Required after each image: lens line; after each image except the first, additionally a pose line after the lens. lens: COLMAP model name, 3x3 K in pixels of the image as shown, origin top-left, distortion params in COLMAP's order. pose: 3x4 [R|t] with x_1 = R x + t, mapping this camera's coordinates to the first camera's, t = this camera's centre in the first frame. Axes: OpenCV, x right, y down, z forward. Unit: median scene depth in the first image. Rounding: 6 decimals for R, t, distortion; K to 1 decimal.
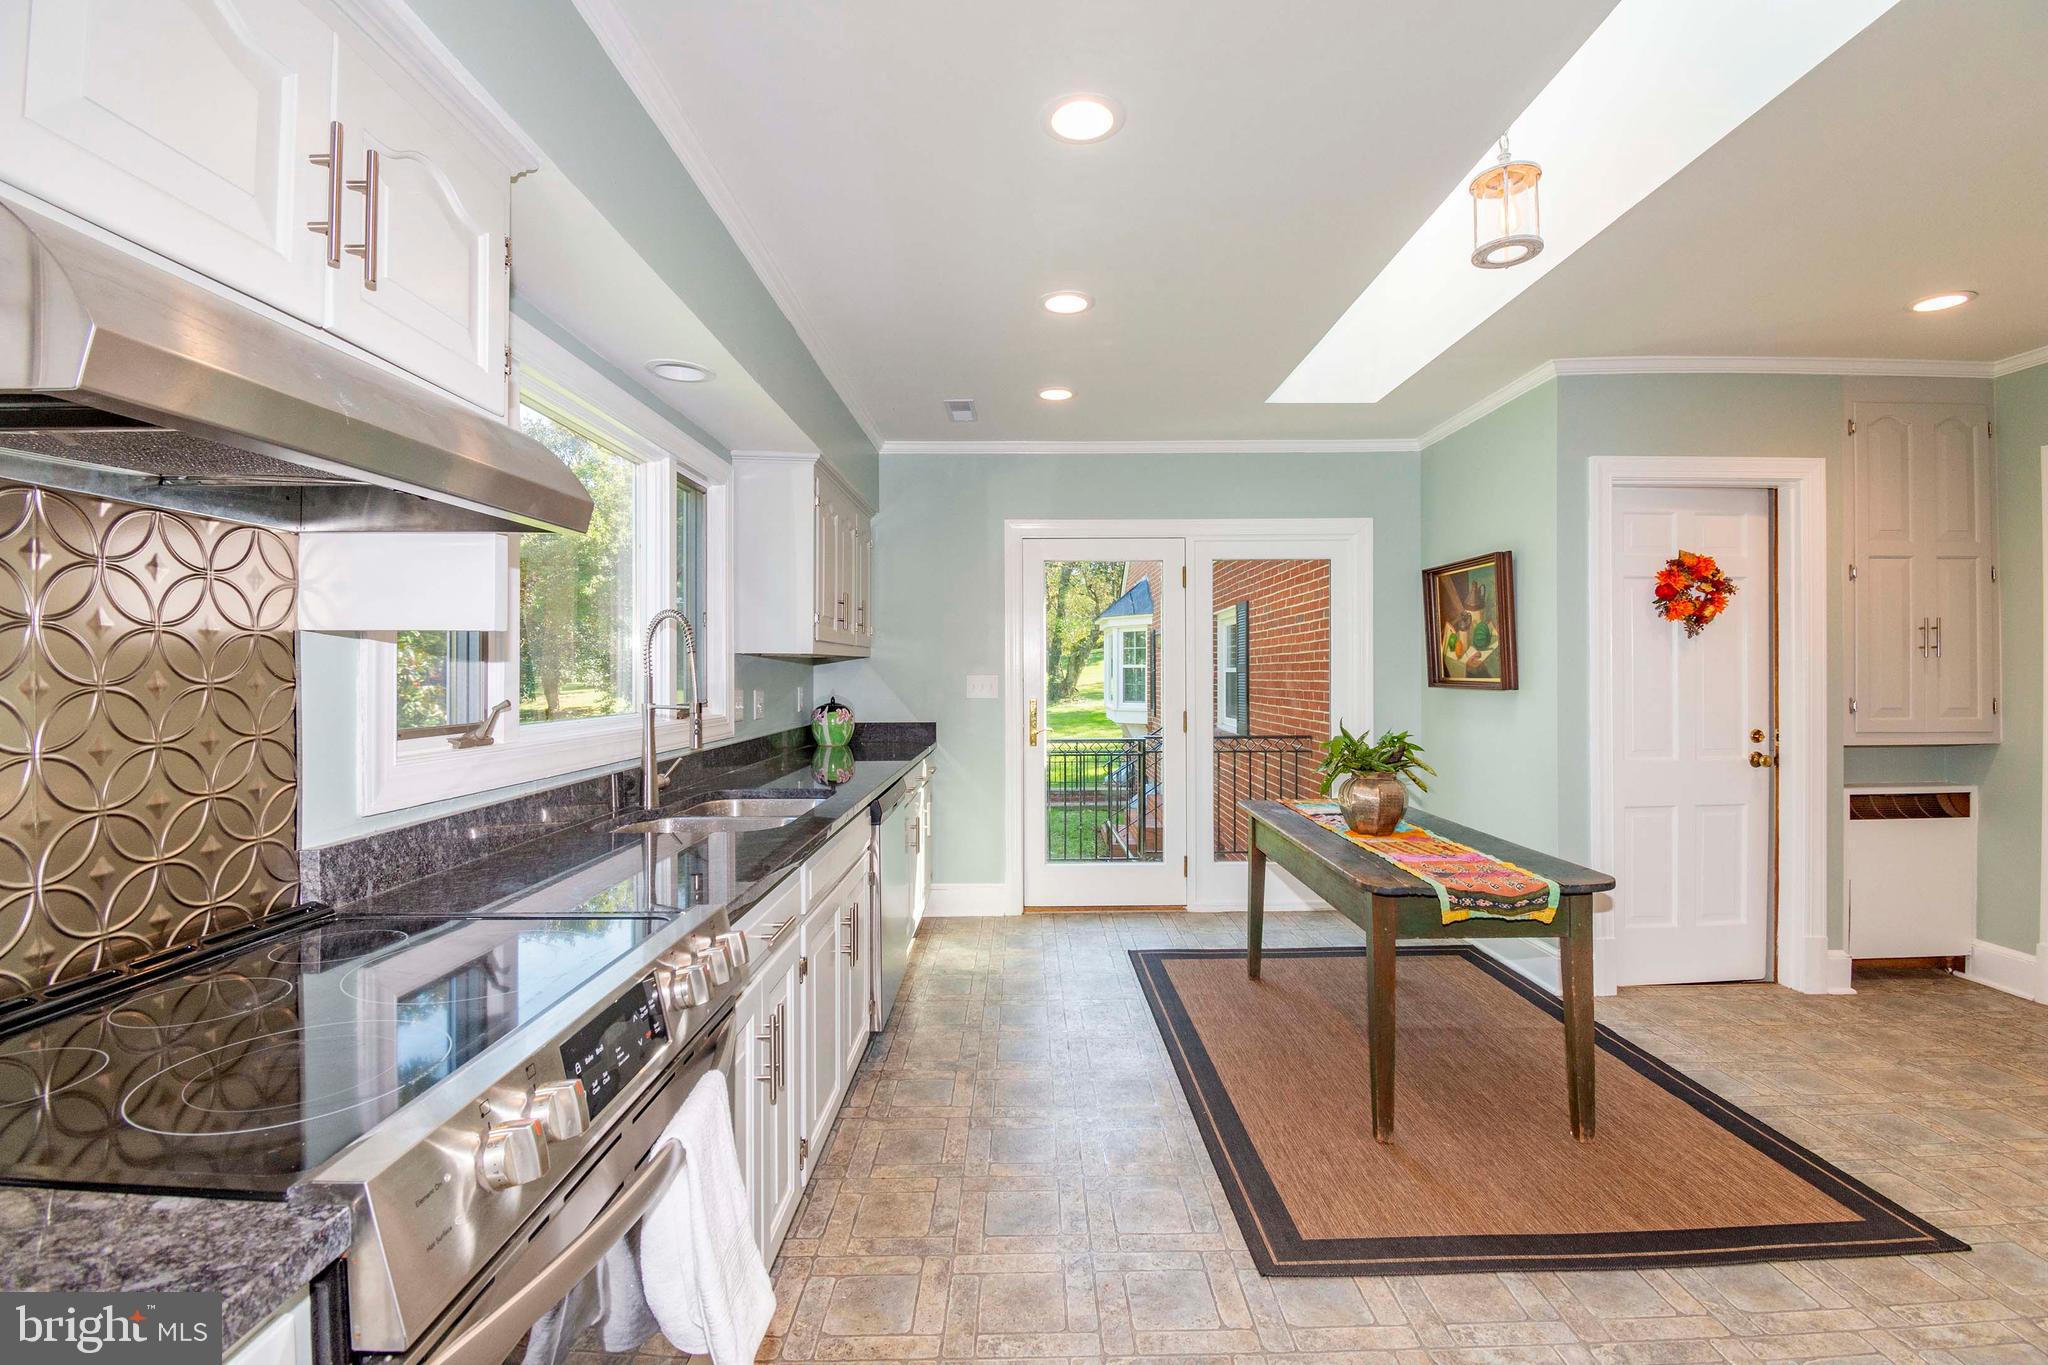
lens RADIAL K [[903.6, 0, 1031.7], [0, 903.6, 670.0], [0, 0, 1]] dist [0.018982, -0.026240]
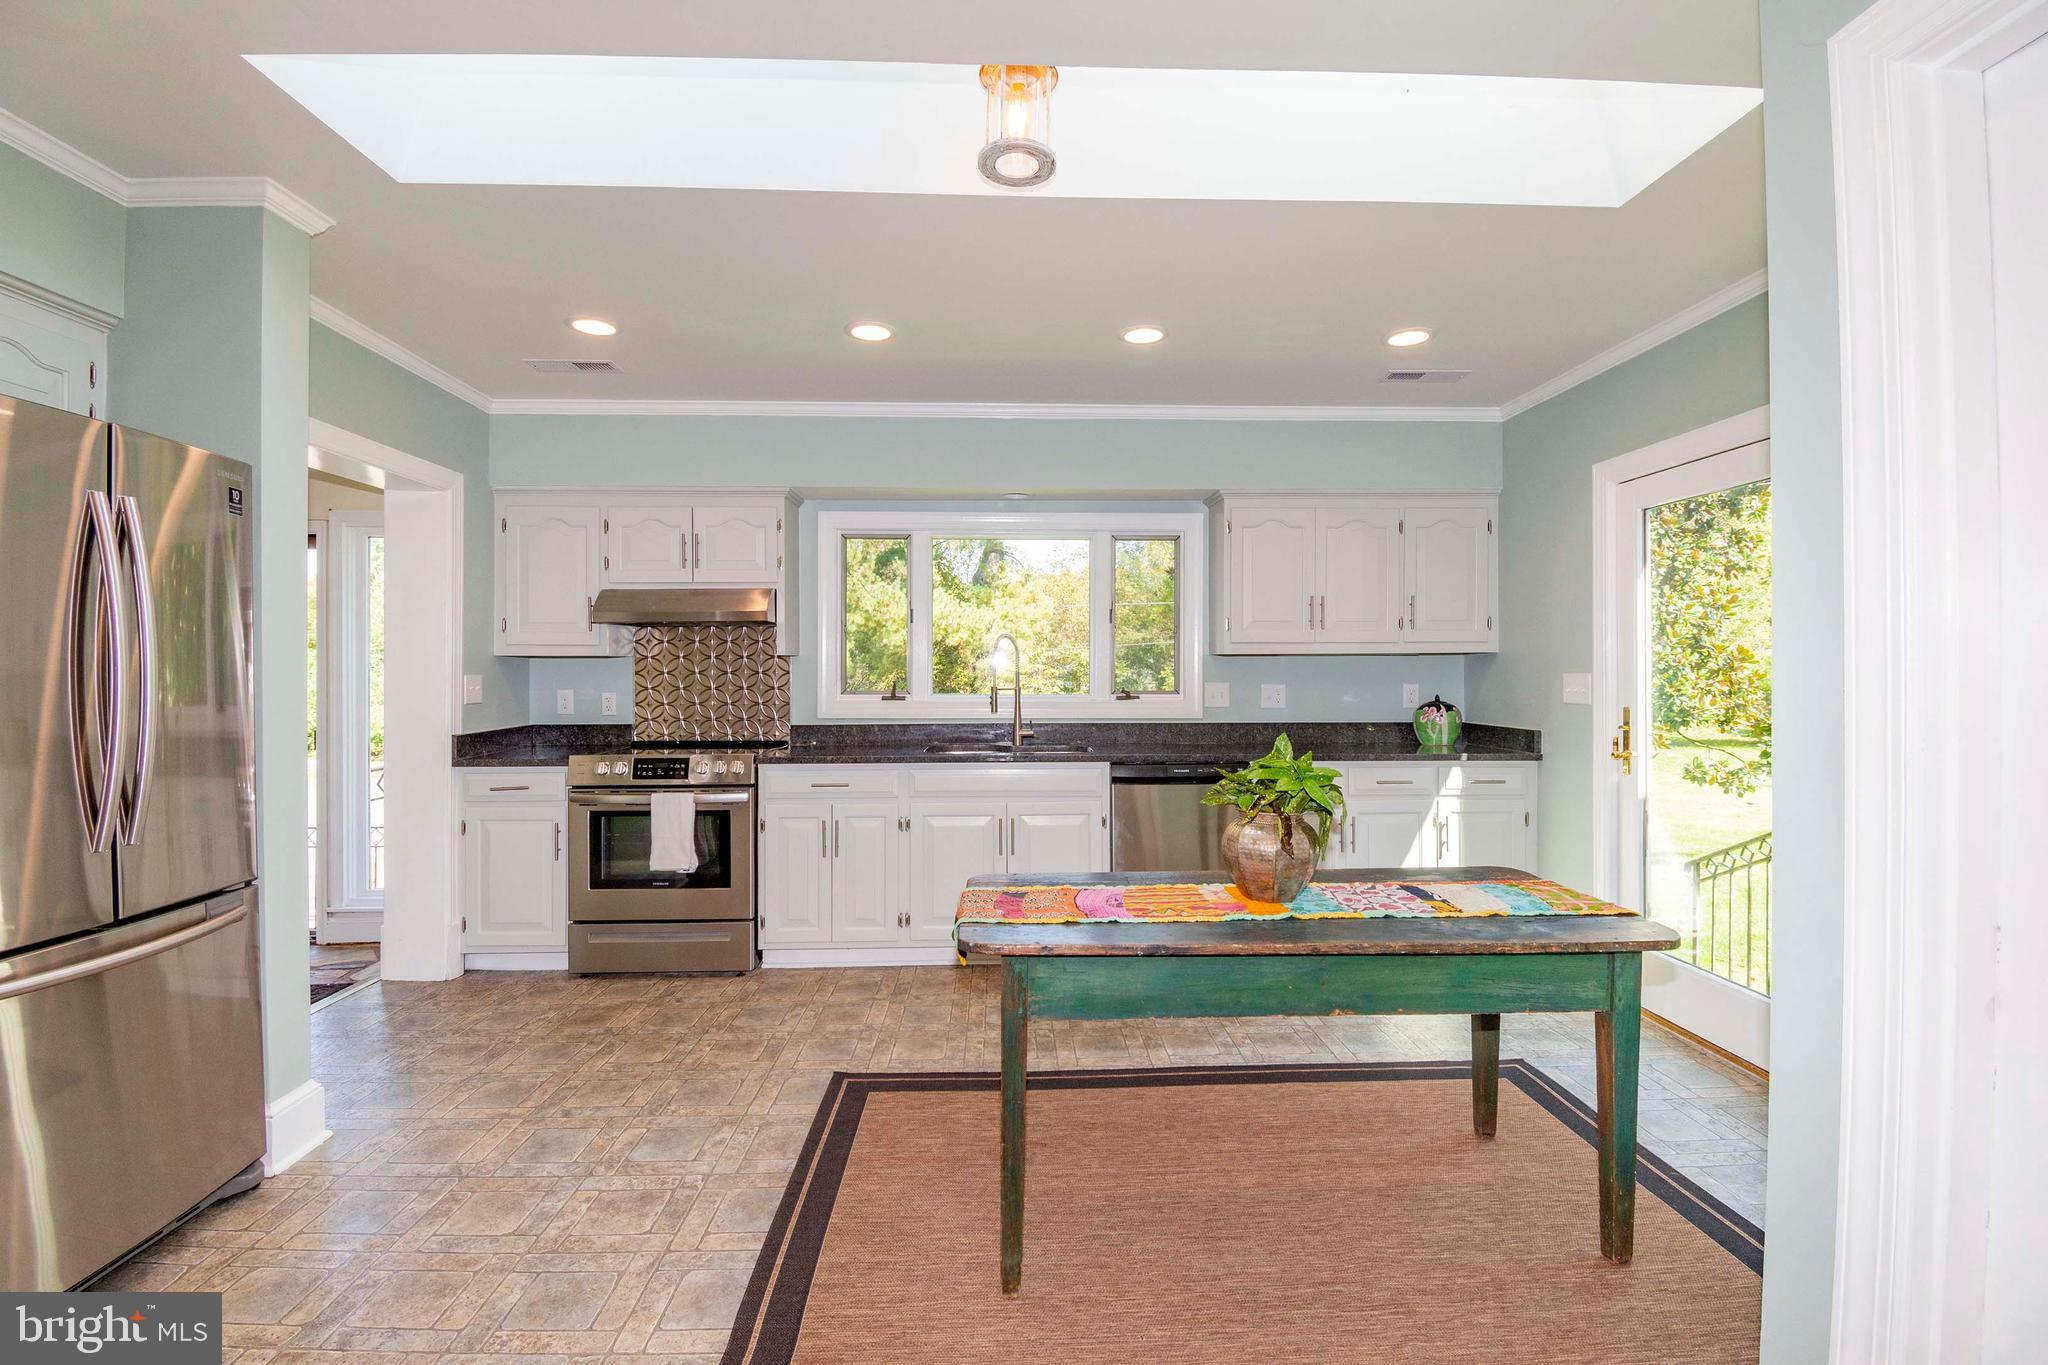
lens RADIAL K [[903.6, 0, 1031.7], [0, 903.6, 670.0], [0, 0, 1]] dist [0.018982, -0.026240]
pose [[0.027075, 0.004450, -0.999623, 0.915631], [0.000286, 0.999990, 0.004460, -0.002171], [0.999633, -0.000407, 0.027074, 0.670591]]
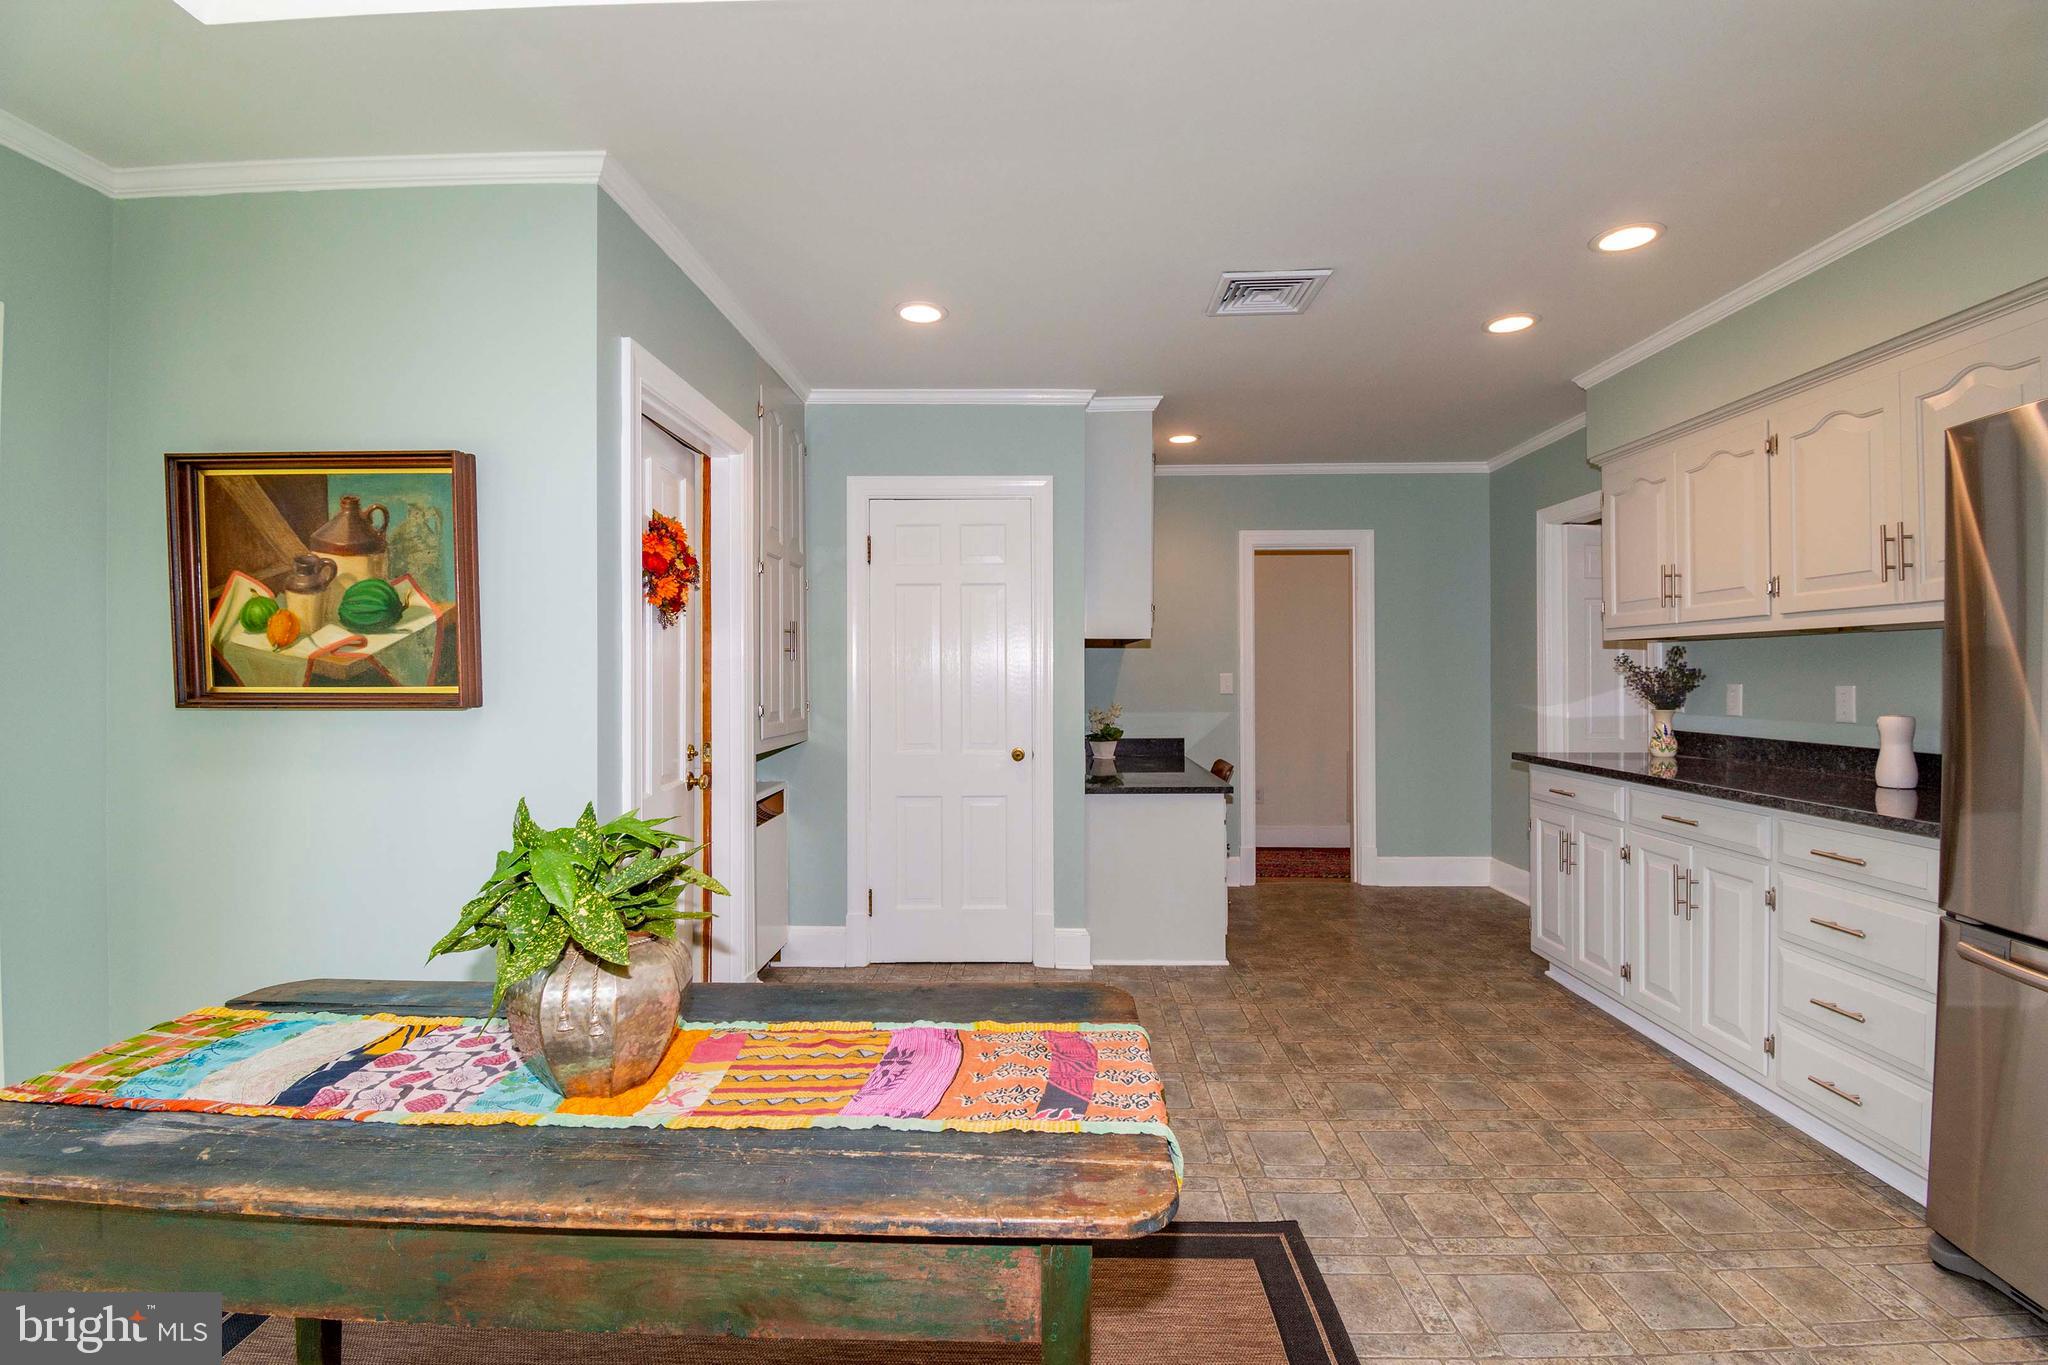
lens RADIAL K [[903.6, 0, 1031.7], [0, 903.6, 670.0], [0, 0, 1]] dist [0.018982, -0.026240]
pose [[0.031586, 0.004821, 0.999489, -0.010671], [0.002071, 0.999986, -0.004889, 0.002872], [-0.999499, 0.002224, 0.031575, 0.674117]]
